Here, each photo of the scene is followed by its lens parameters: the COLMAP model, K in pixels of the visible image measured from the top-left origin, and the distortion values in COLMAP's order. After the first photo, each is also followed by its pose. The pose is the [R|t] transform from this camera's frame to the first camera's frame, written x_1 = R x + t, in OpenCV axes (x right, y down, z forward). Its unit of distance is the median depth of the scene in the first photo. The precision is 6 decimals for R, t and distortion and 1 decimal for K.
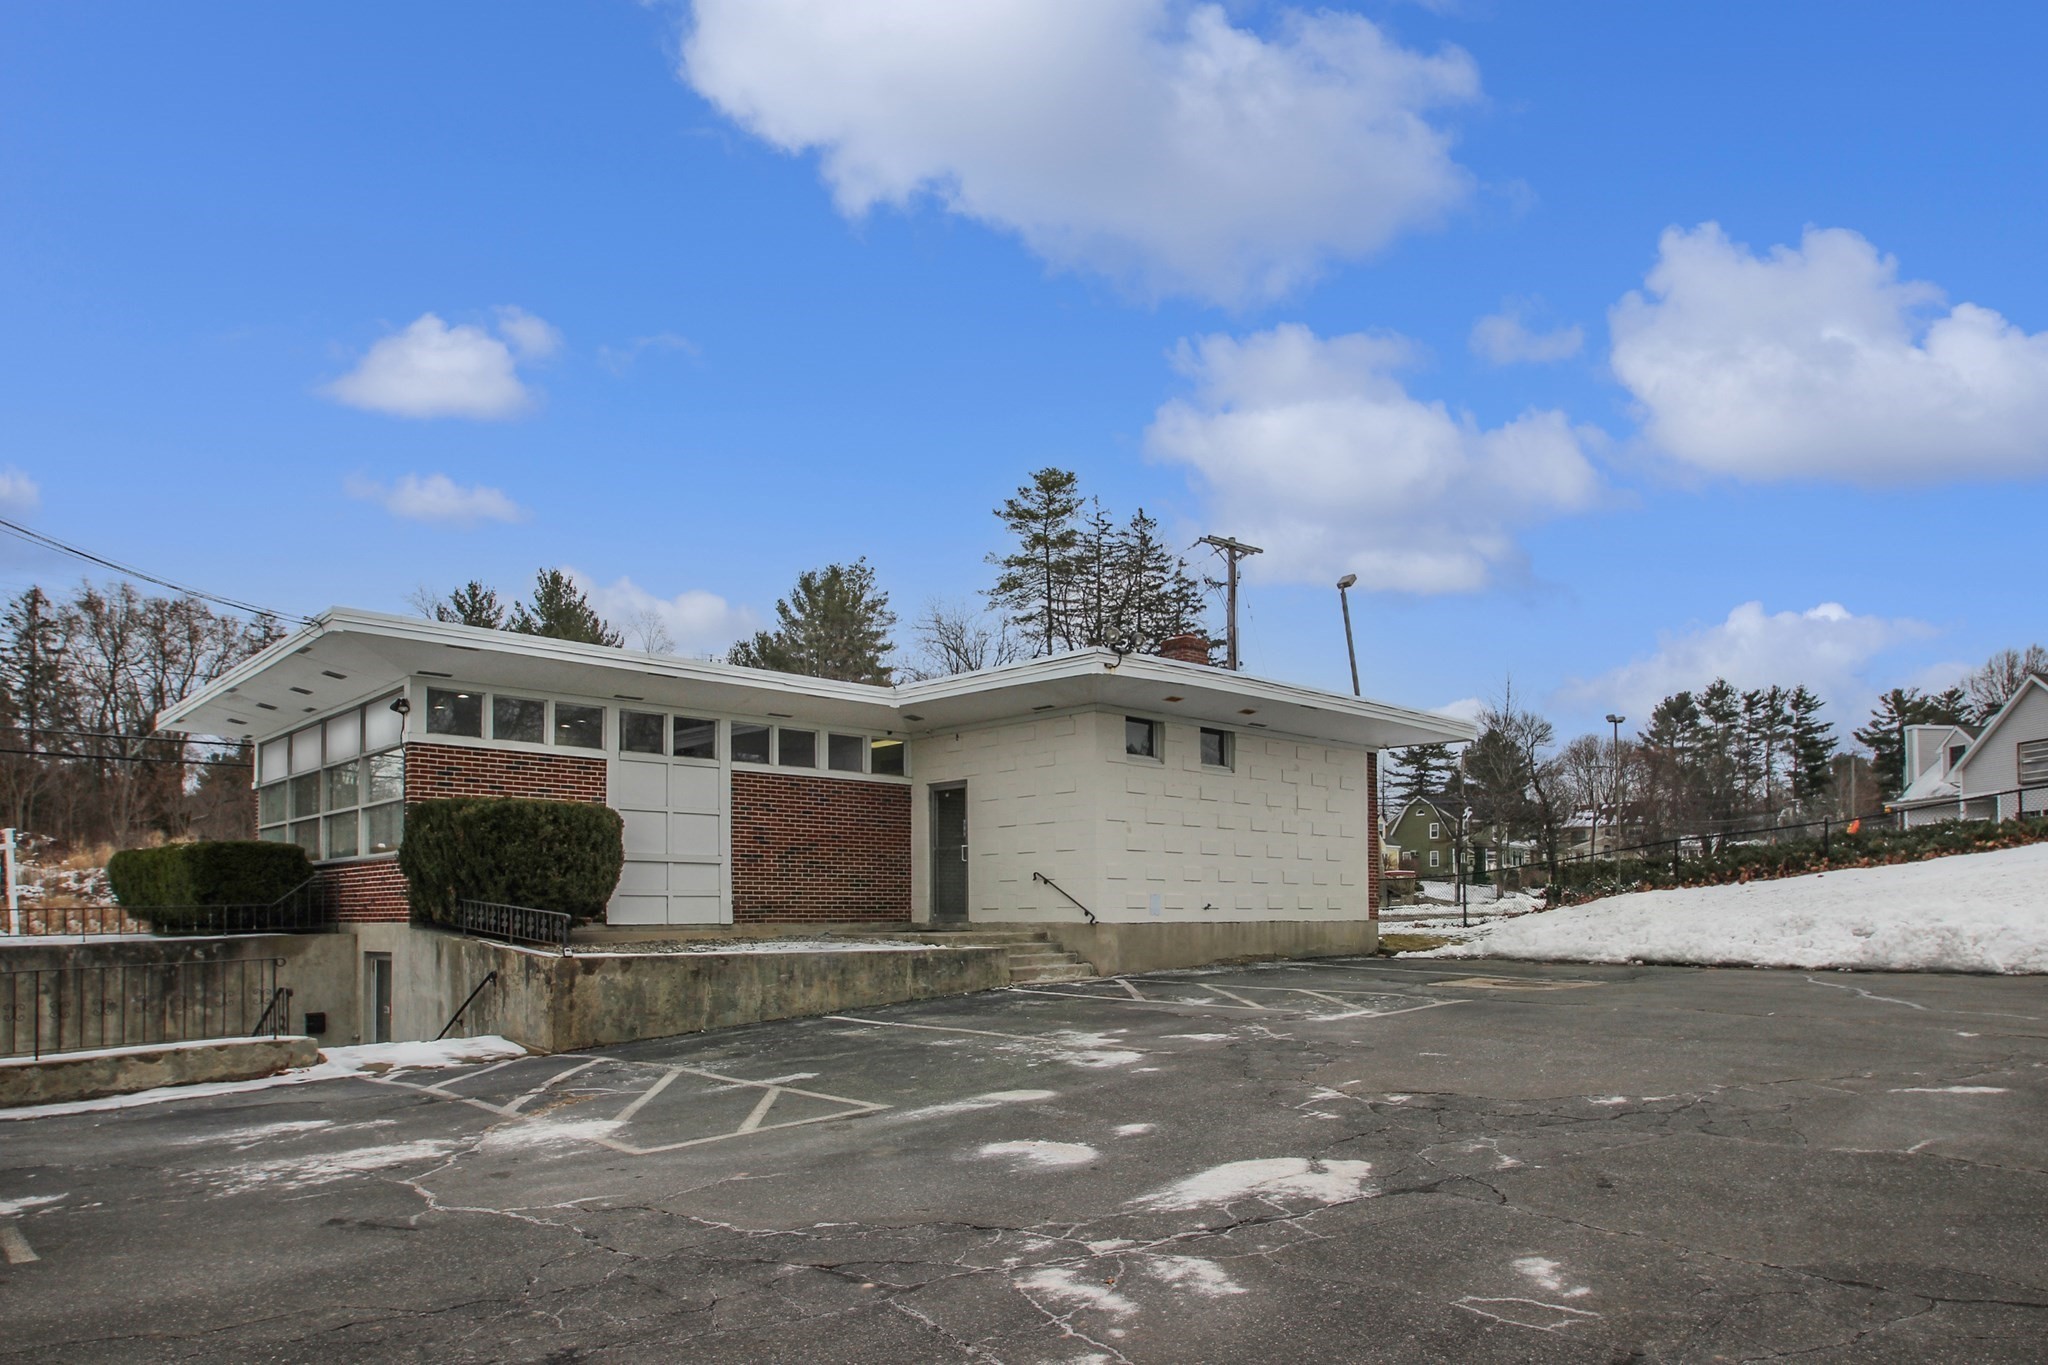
lens RADIAL K [[1307.2, 0, 1019.6], [0, 1307.2, 829.2], [0, 0, 1]] dist [-0.026893, 0.000248]
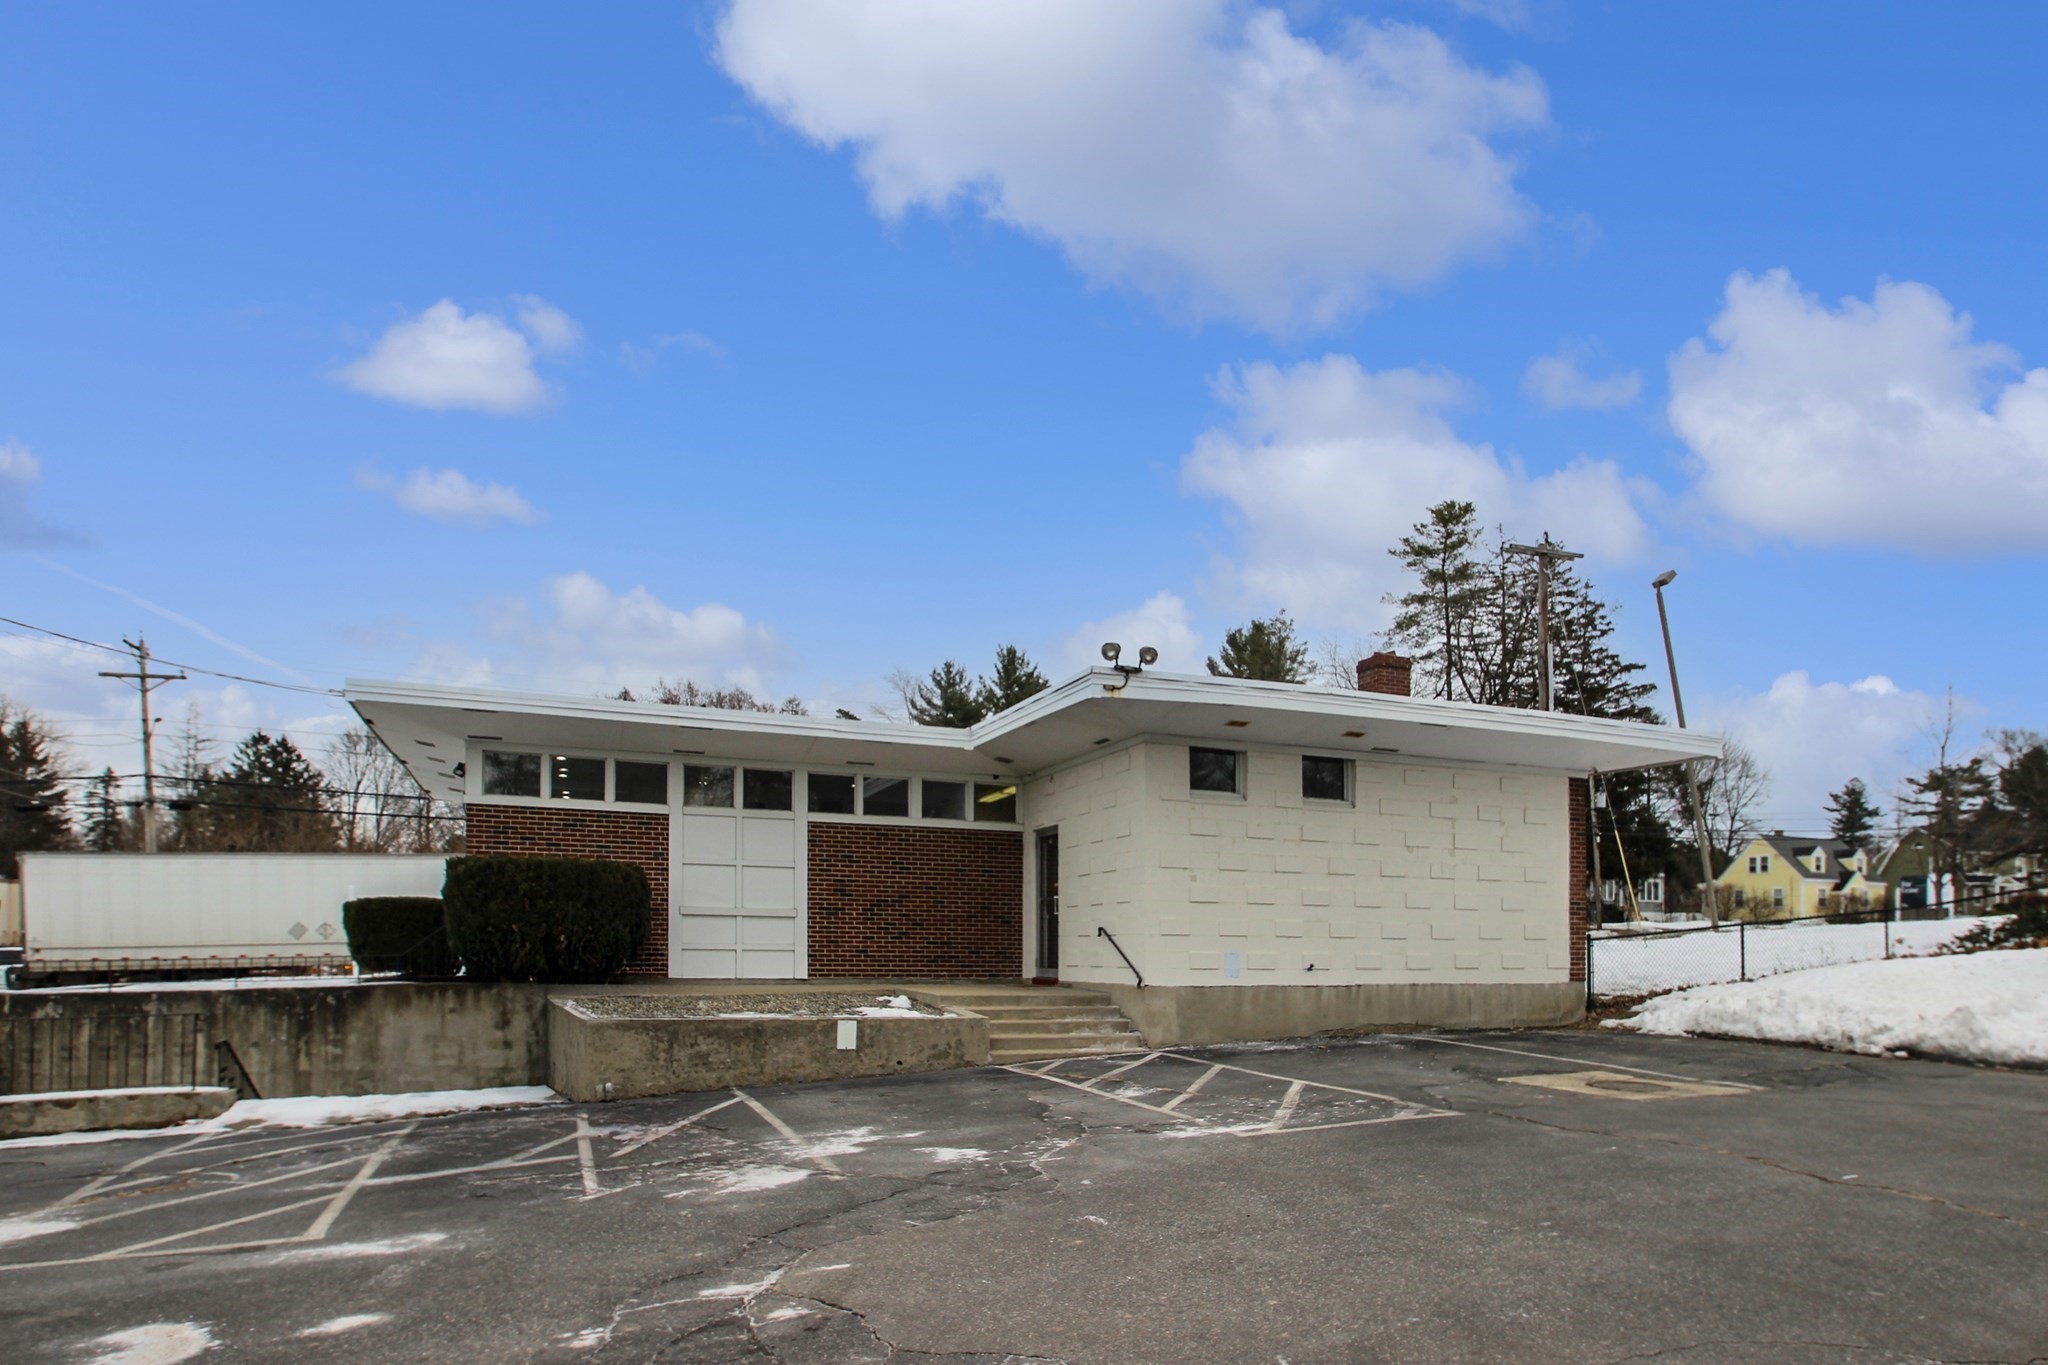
lens RADIAL K [[1213.9, 0, 1034.6], [0, 1213.9, 876.9], [0, 0, 1]] dist [-0.019114, -0.003518]
pose [[0.934814, -0.011585, -0.354948, 0.259036], [0.013000, 0.999914, 0.001602, -0.002802], [0.354899, -0.006112, 0.934885, 0.204570]]
